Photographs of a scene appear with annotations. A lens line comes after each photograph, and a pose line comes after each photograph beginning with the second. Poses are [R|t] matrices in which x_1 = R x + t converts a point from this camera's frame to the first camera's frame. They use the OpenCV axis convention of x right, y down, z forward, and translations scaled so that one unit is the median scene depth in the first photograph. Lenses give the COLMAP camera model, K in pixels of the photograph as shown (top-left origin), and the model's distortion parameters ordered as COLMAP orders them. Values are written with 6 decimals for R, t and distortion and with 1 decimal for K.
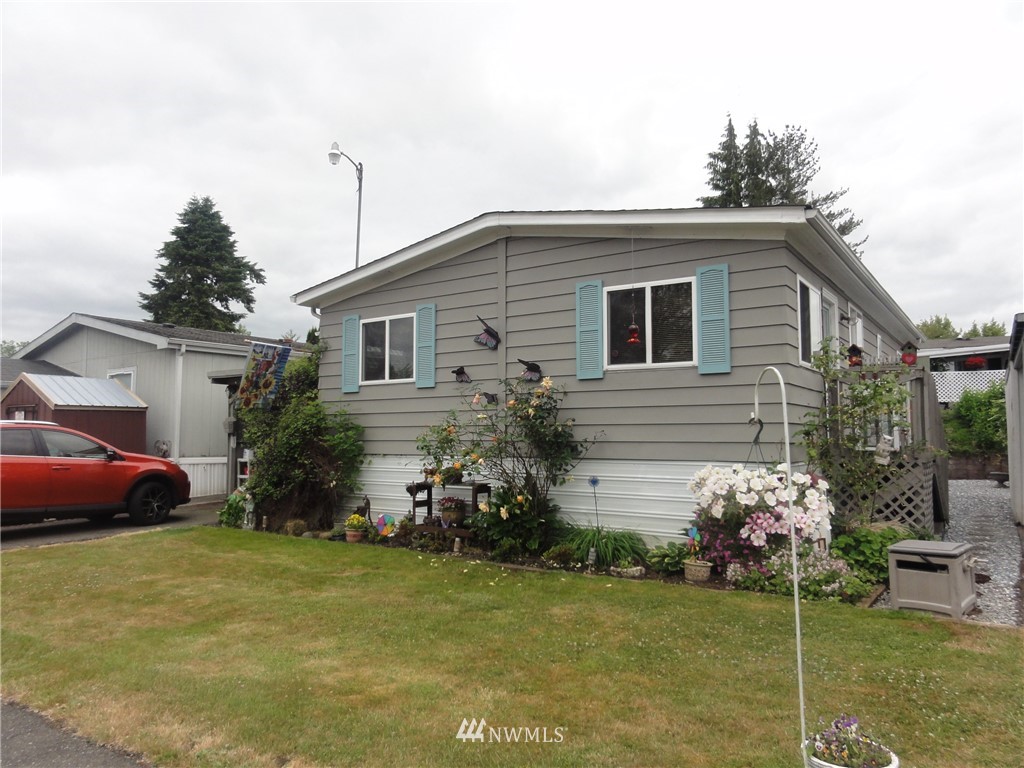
lens RADIAL K [[723.9, 0, 510.2], [0, 723.9, 385.3], [0, 0, 1]] dist [0.001614, 0.001260]
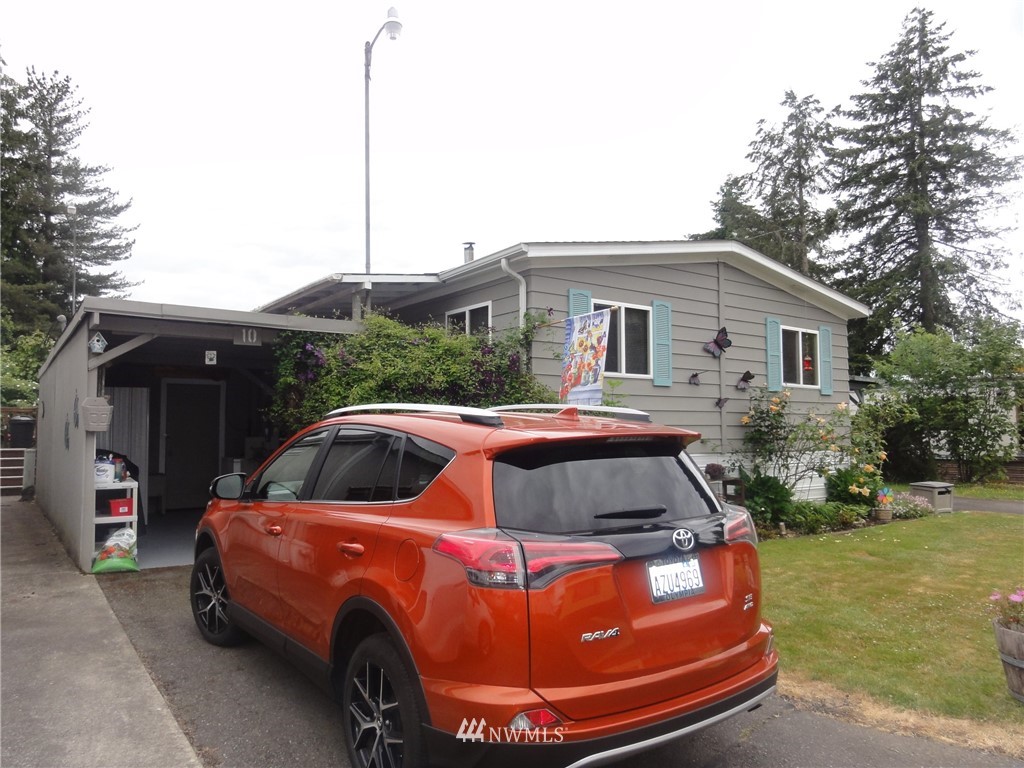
lens RADIAL K [[723.9, 0, 510.2], [0, 723.9, 385.3], [0, 0, 1]] dist [0.001614, 0.001260]
pose [[0.326679, 0.052735, 0.943663, -1.194511], [-0.068457, 0.997140, -0.032025, 0.050813], [-0.942653, -0.054139, 0.329355, 0.932454]]
